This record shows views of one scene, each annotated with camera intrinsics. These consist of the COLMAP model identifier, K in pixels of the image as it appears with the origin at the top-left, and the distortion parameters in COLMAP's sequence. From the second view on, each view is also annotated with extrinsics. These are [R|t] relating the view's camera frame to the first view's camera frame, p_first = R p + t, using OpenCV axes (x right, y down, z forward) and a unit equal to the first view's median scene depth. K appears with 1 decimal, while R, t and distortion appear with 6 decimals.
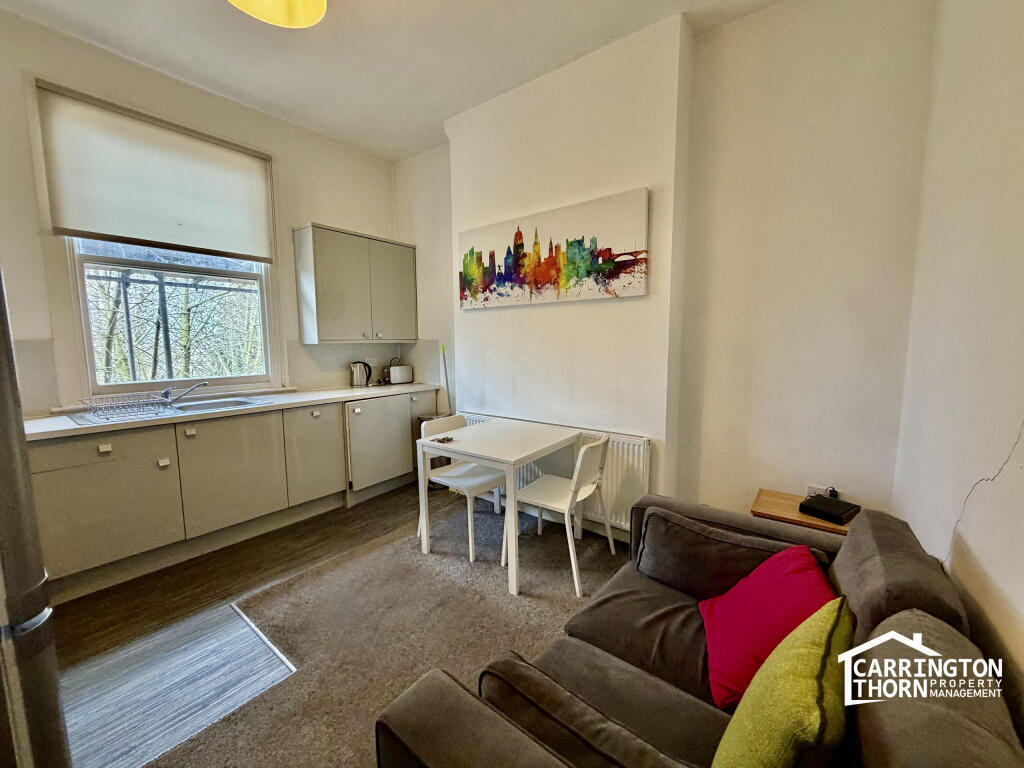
lens RADIAL K [[406.8, 0, 510.3], [0, 406.8, 385.6], [0, 0, 1]] dist [-0.001725, -0.000141]
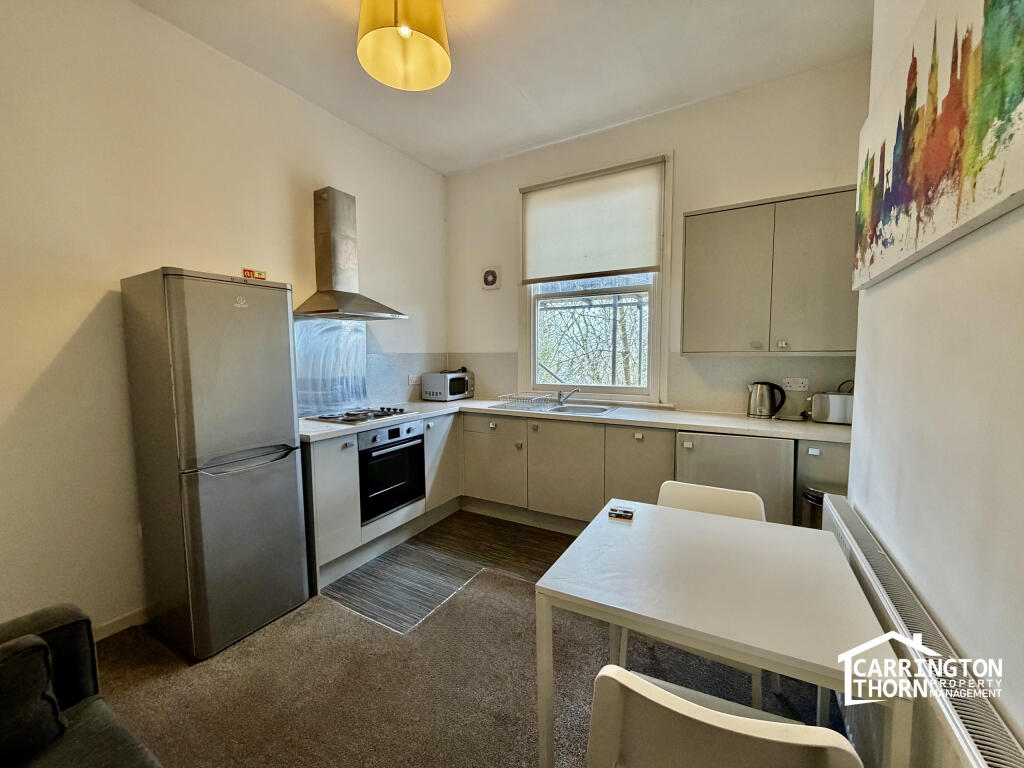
lens RADIAL K [[406.8, 0, 510.3], [0, 406.8, 385.6], [0, 0, 1]] dist [-0.001725, -0.000141]
pose [[0.138587, 0.082858, -0.986878, 0.328639], [-0.103332, 0.992265, 0.068800, -0.068166], [0.984945, 0.092442, 0.146077, 0.563552]]
